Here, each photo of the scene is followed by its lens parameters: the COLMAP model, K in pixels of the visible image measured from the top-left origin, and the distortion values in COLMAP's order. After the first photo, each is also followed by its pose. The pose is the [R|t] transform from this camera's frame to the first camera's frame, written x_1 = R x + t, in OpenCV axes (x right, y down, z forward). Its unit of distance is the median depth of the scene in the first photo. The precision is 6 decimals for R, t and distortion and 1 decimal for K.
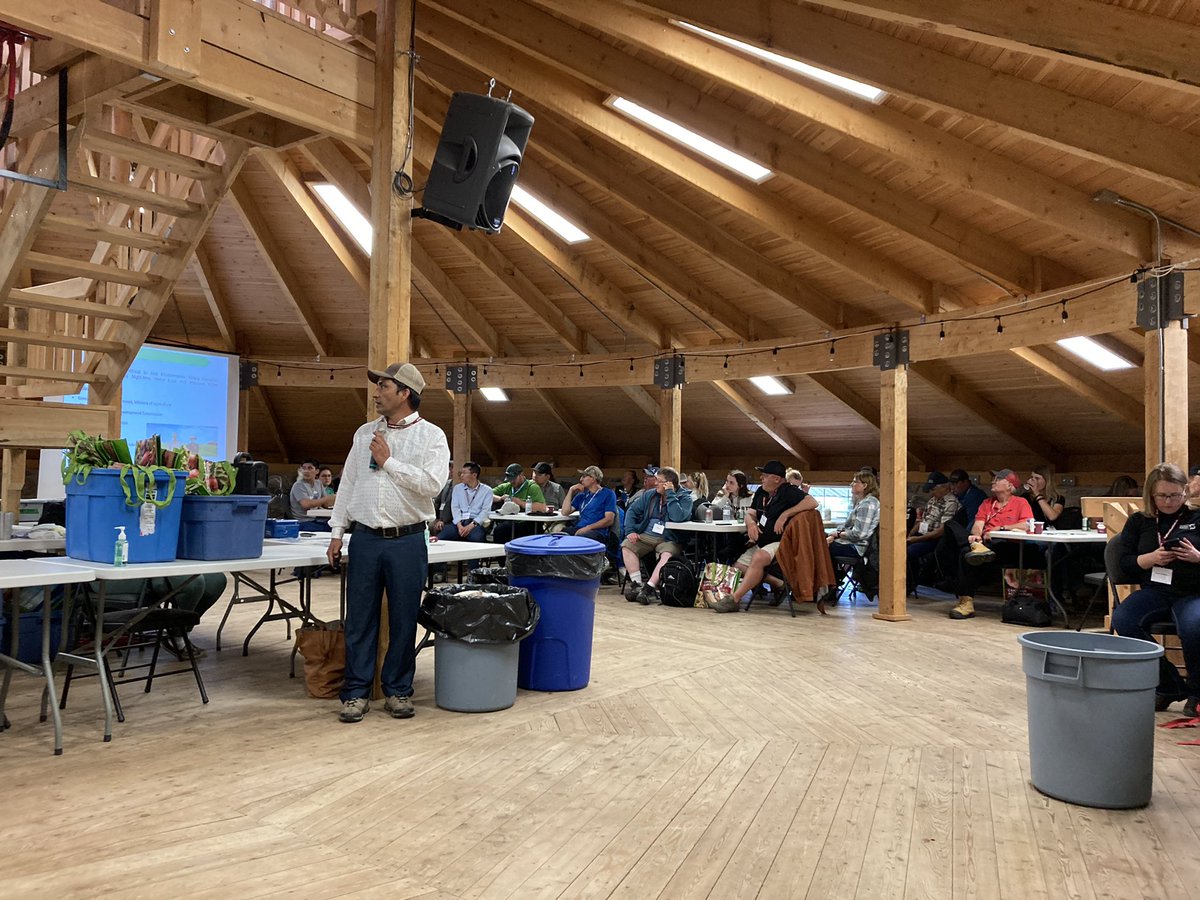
lens RADIAL K [[965.1, 0, 600.0], [0, 965.1, 450.0], [0, 0, 1]] dist [-0.000624, -0.001661]
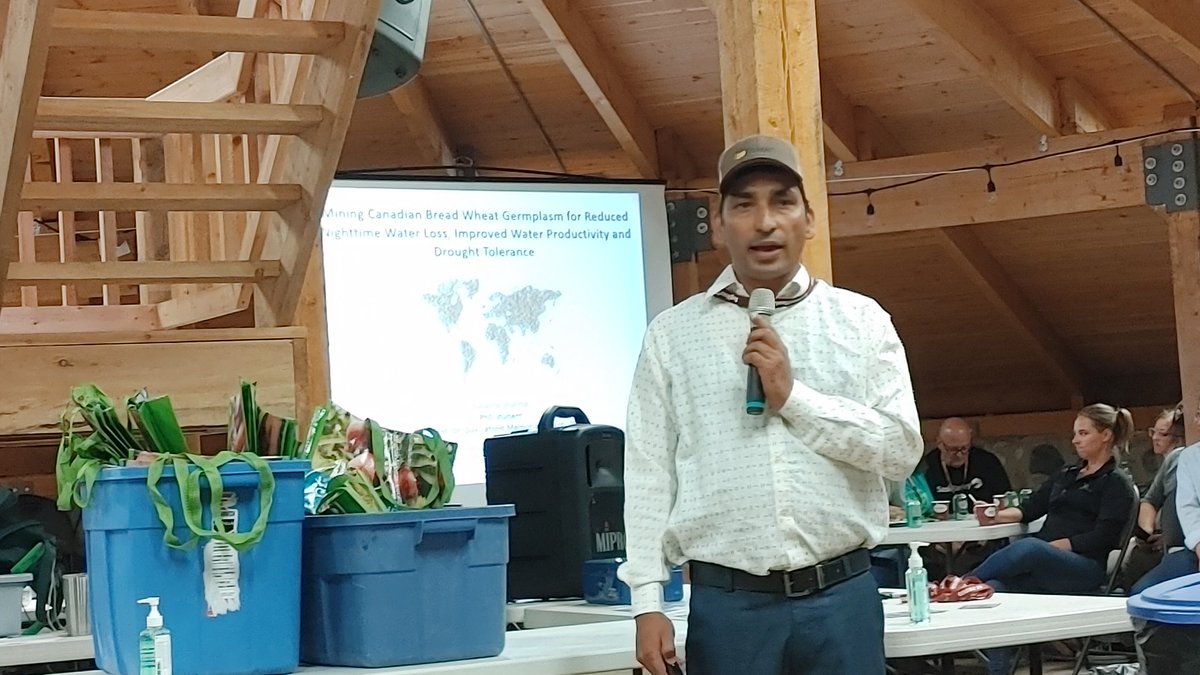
lens RADIAL K [[2318.1, 0, 600.0], [0, 2318.1, 337.5], [0, 0, 1]] dist [0.193670, -0.194597]
pose [[0.890907, -0.093088, -0.444545, 0.108840], [0.085384, 0.995647, -0.037373, 0.013018], [0.446089, -0.004662, 0.894977, 0.099822]]
